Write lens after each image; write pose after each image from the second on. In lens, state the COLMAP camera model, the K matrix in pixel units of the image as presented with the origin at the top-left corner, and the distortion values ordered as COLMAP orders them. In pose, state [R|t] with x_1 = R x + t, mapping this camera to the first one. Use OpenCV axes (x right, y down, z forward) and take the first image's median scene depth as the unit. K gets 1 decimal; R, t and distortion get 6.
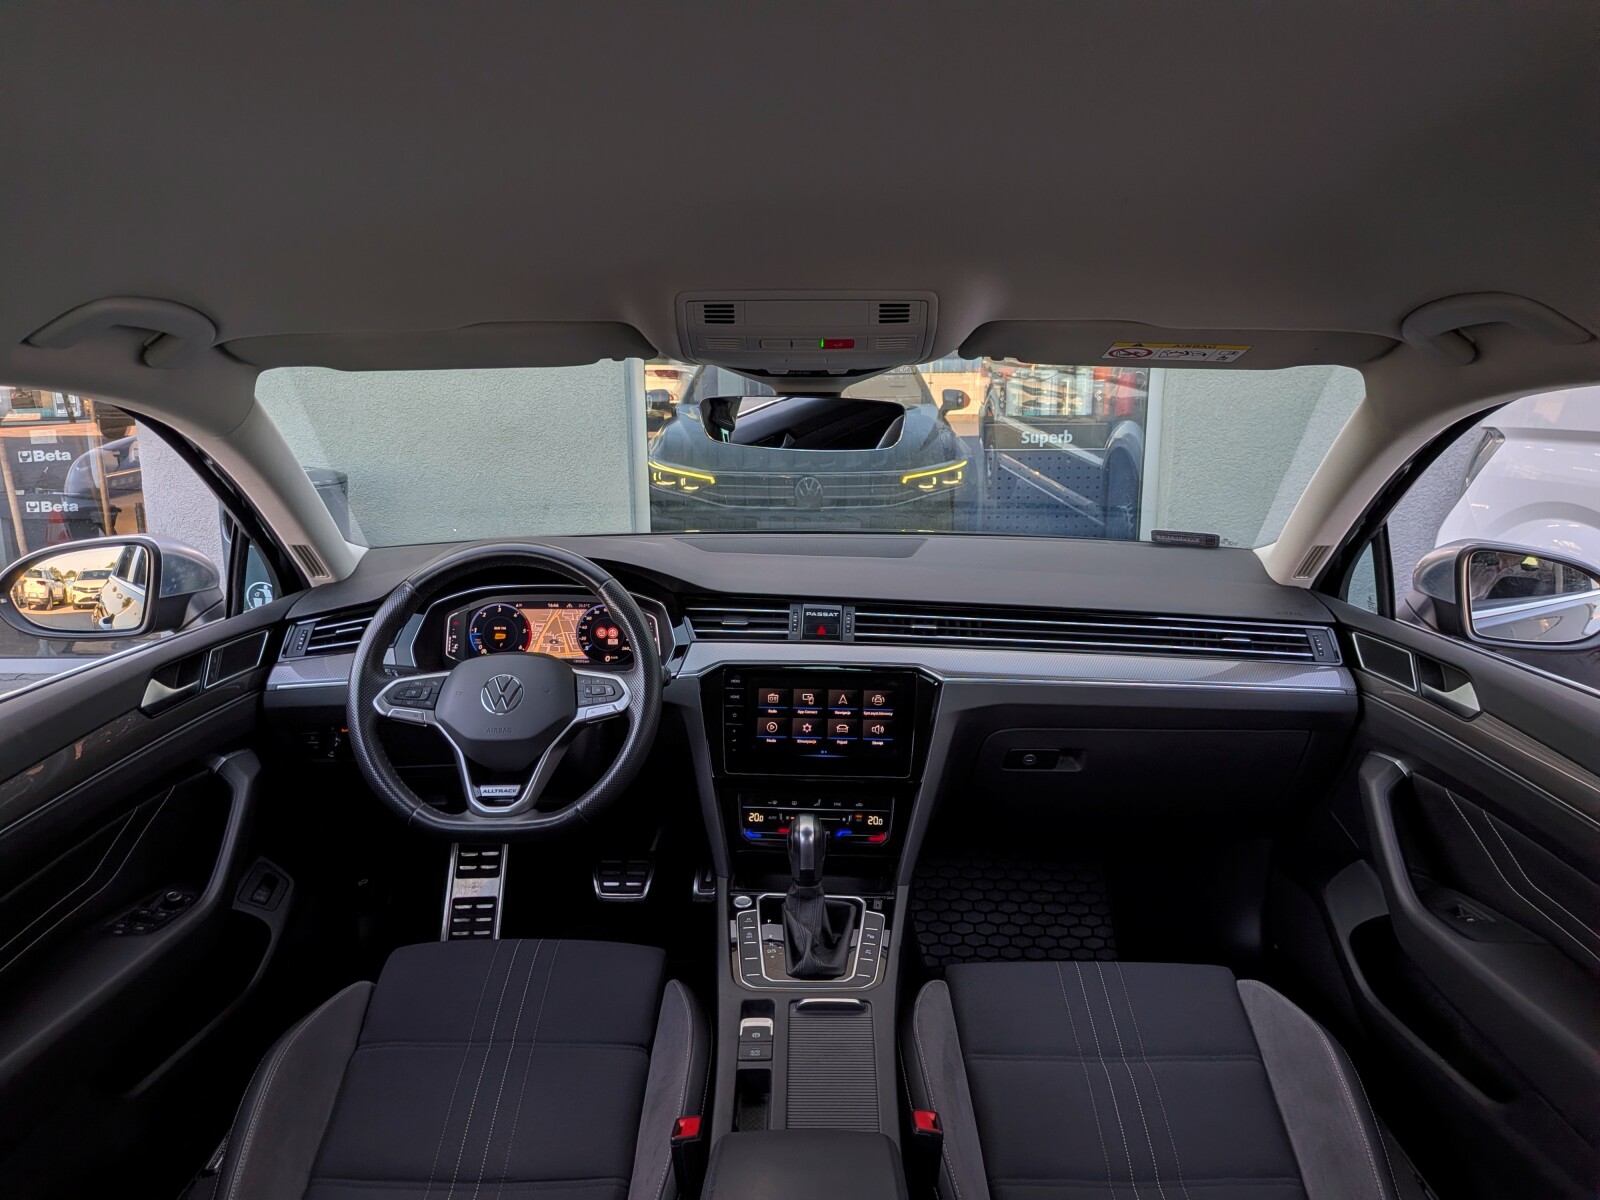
lens RADIAL K [[1158.1, 0, 804.4], [0, 1158.1, 592.5], [0, 0, 1]] dist [0.062842, -0.112983]
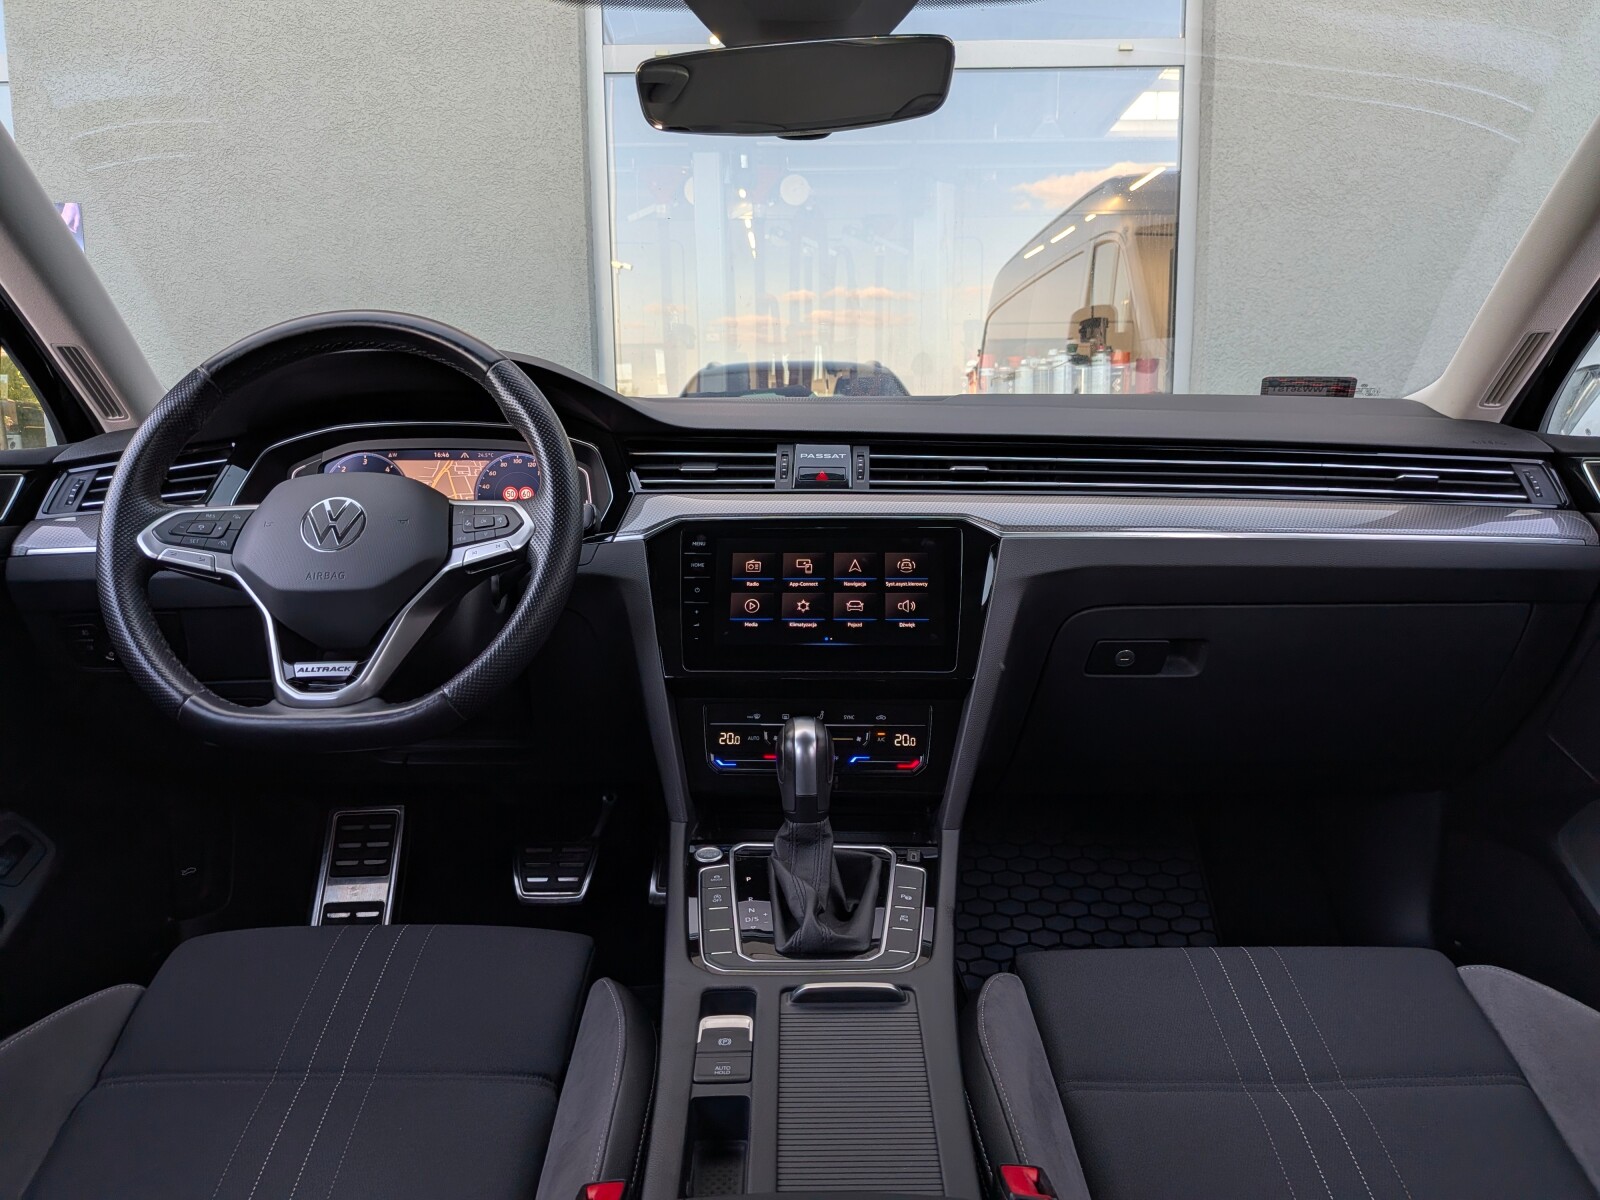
lens RADIAL K [[1158.1, 0, 802.0], [0, 1158.1, 593.4], [0, 0, 1]] dist [0.062842, -0.112983]
pose [[0.999932, -0.008291, 0.008251, -0.003939], [0.008873, 0.997274, -0.073247, 0.159408], [-0.007621, 0.073315, 0.997280, 0.318227]]
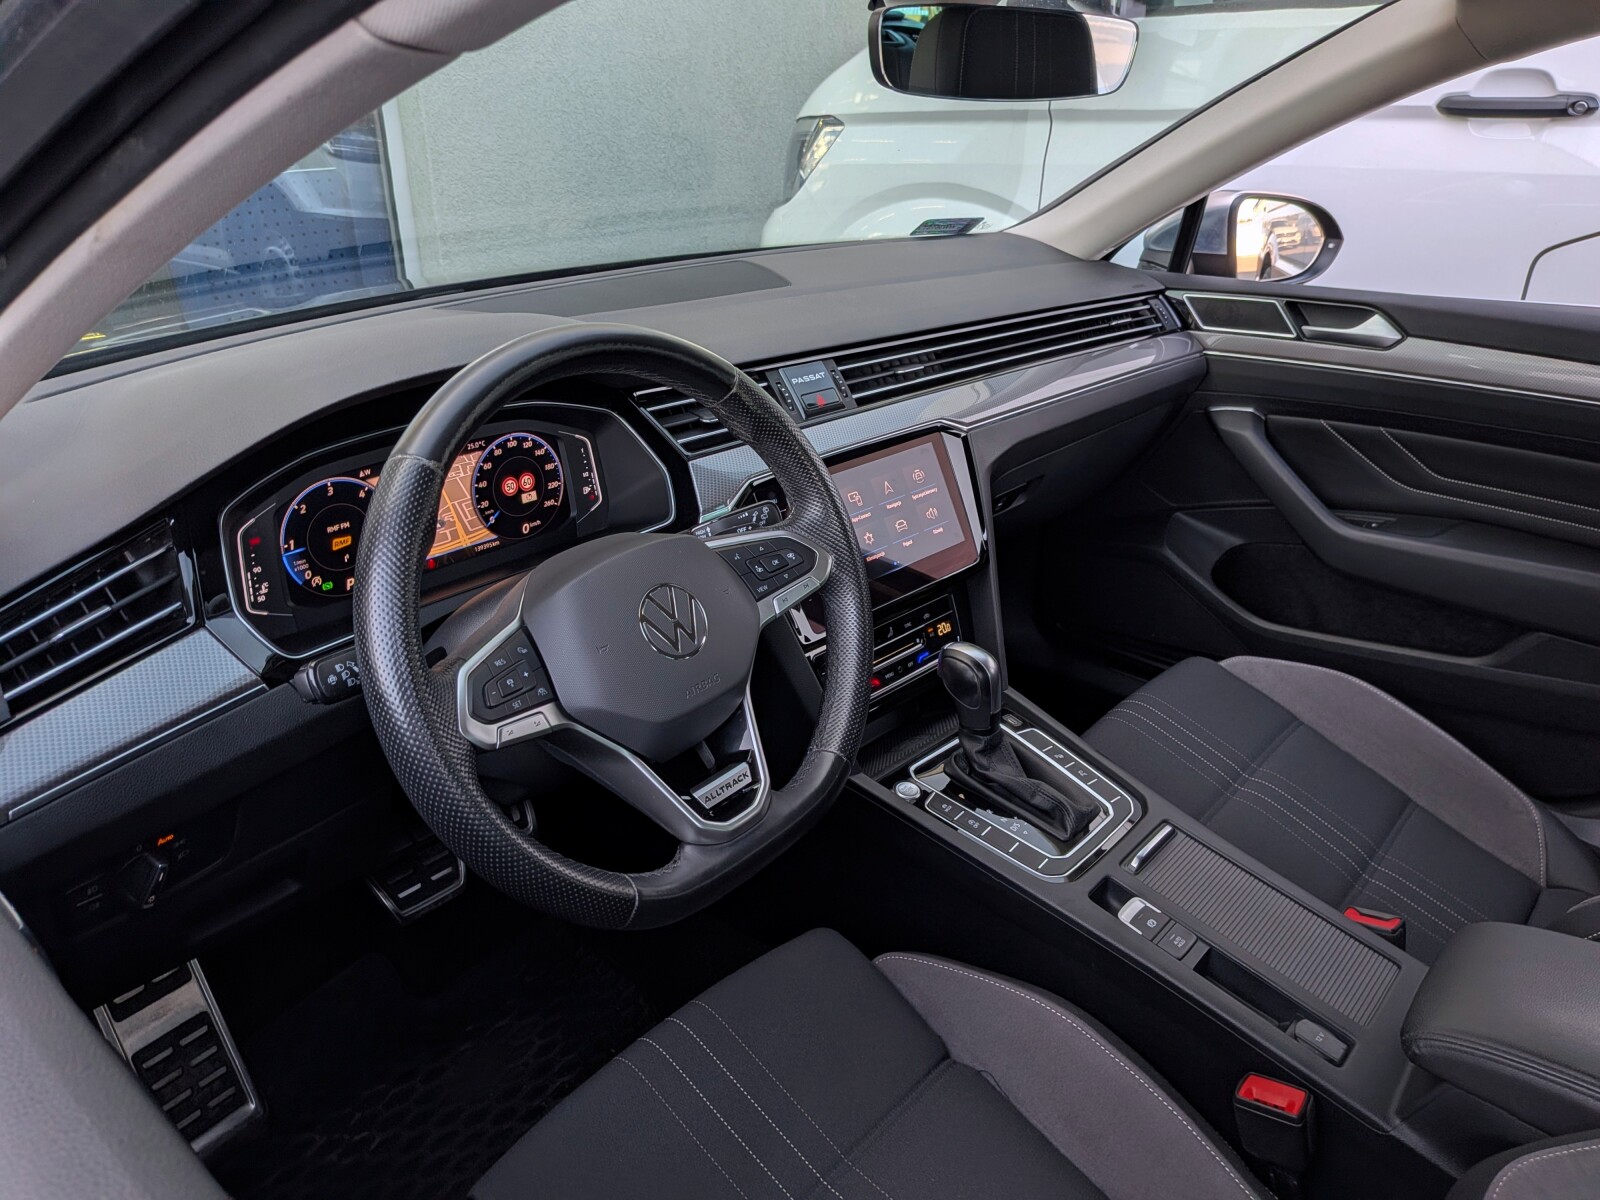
lens RADIAL K [[1158.1, 0, 802.4], [0, 1158.1, 598.6], [0, 0, 1]] dist [0.062842, -0.112983]
pose [[0.654912, -0.313851, 0.687450, -0.522241], [0.156820, 0.946320, 0.282639, -0.054630], [-0.739255, -0.077298, 0.668975, 0.553316]]
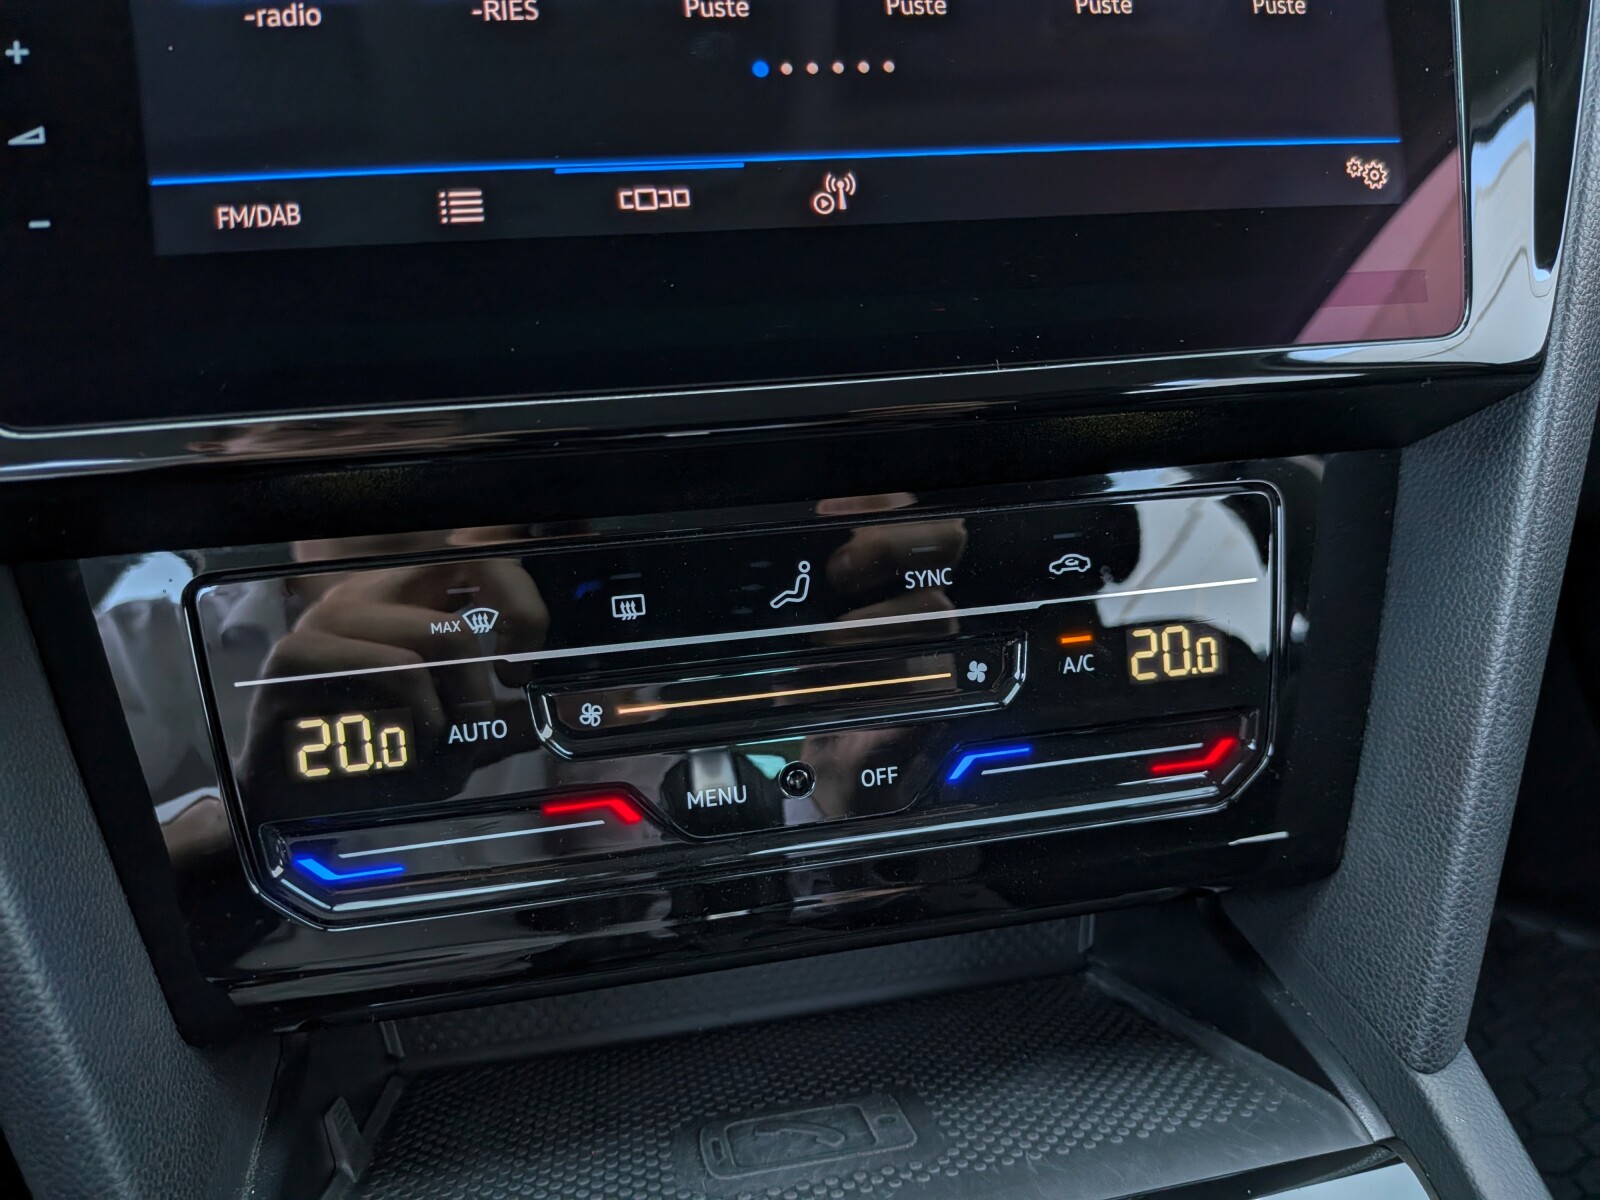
lens RADIAL K [[1158.1, 0, 829.4], [0, 1158.1, 608.5], [0, 0, 1]] dist [0.062842, -0.112983]
pose [[0.964147, -0.128604, 0.232123, -0.017769], [0.063051, 0.960690, 0.270367, 0.146158], [-0.257768, -0.246039, 0.934356, 0.865504]]
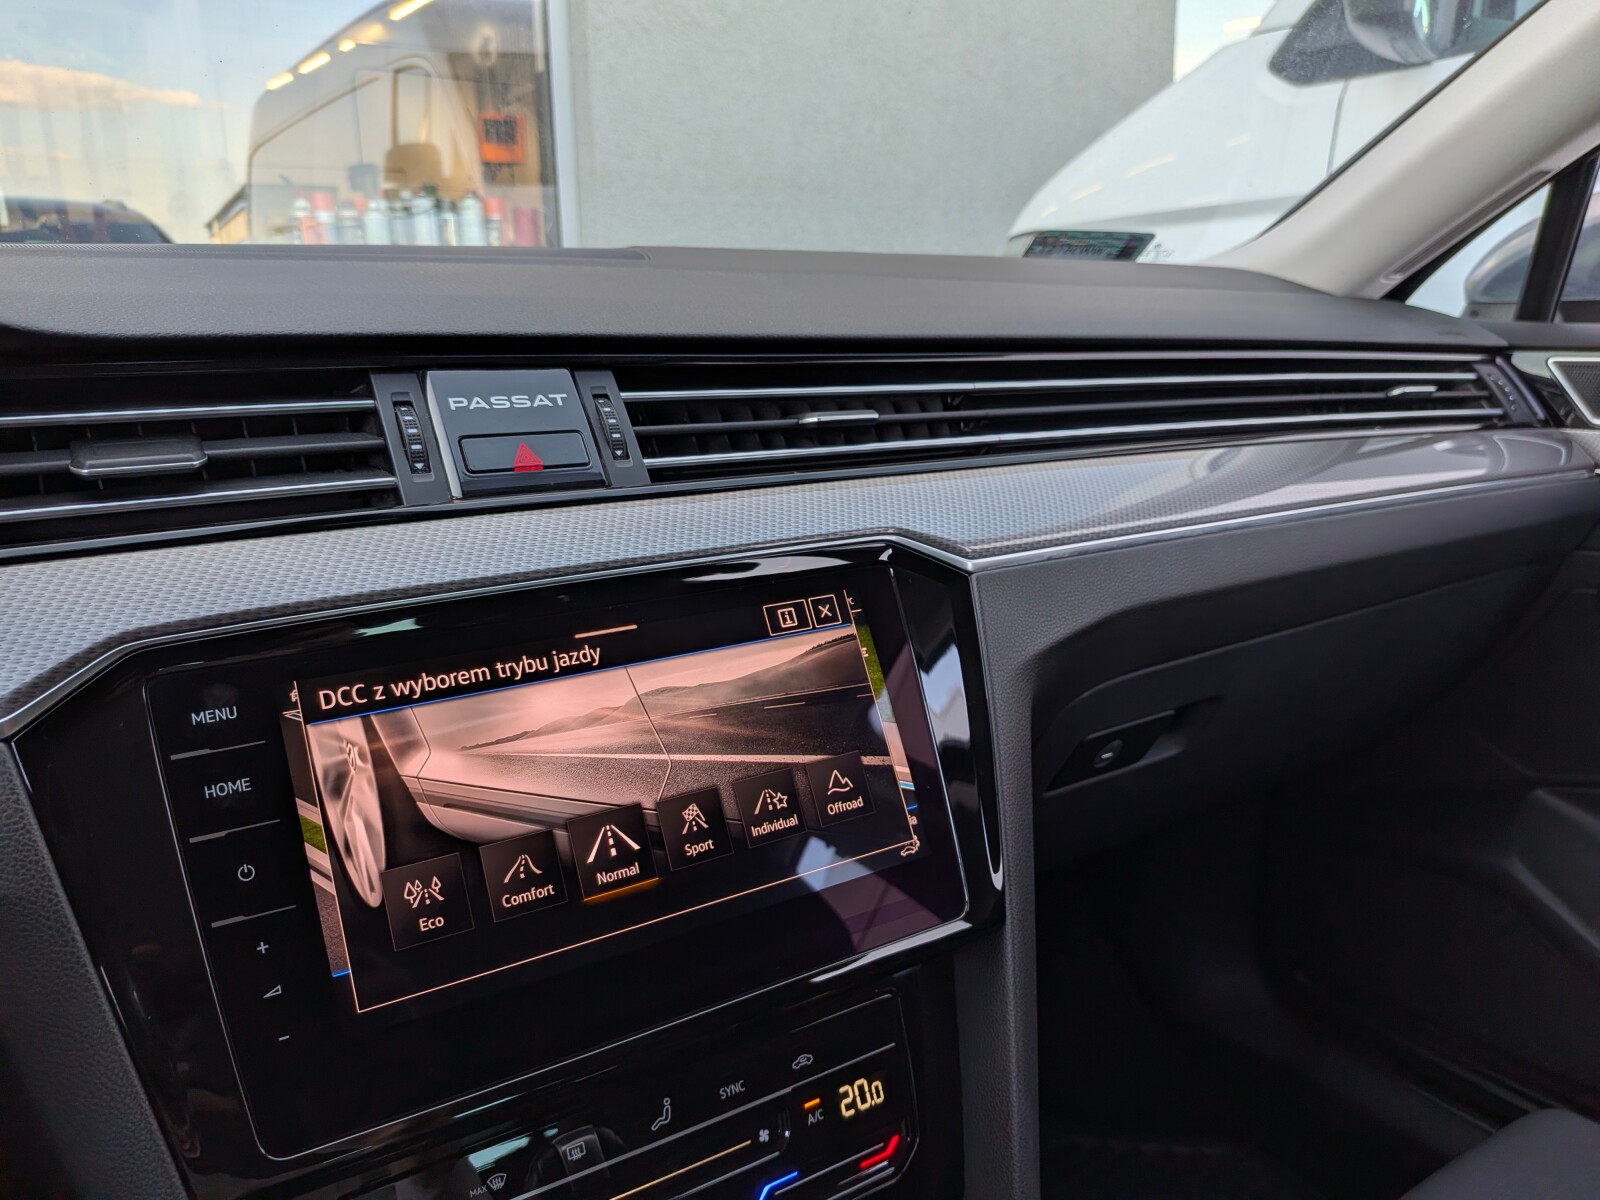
lens RADIAL K [[1158.1, 0, 814.2], [0, 1158.1, 593.7], [0, 0, 1]] dist [0.062842, -0.112983]
pose [[0.815520, -0.153929, 0.557882, -0.087399], [0.129091, 0.988075, 0.083919, 0.050900], [-0.564147, 0.003580, 0.825666, 0.768330]]
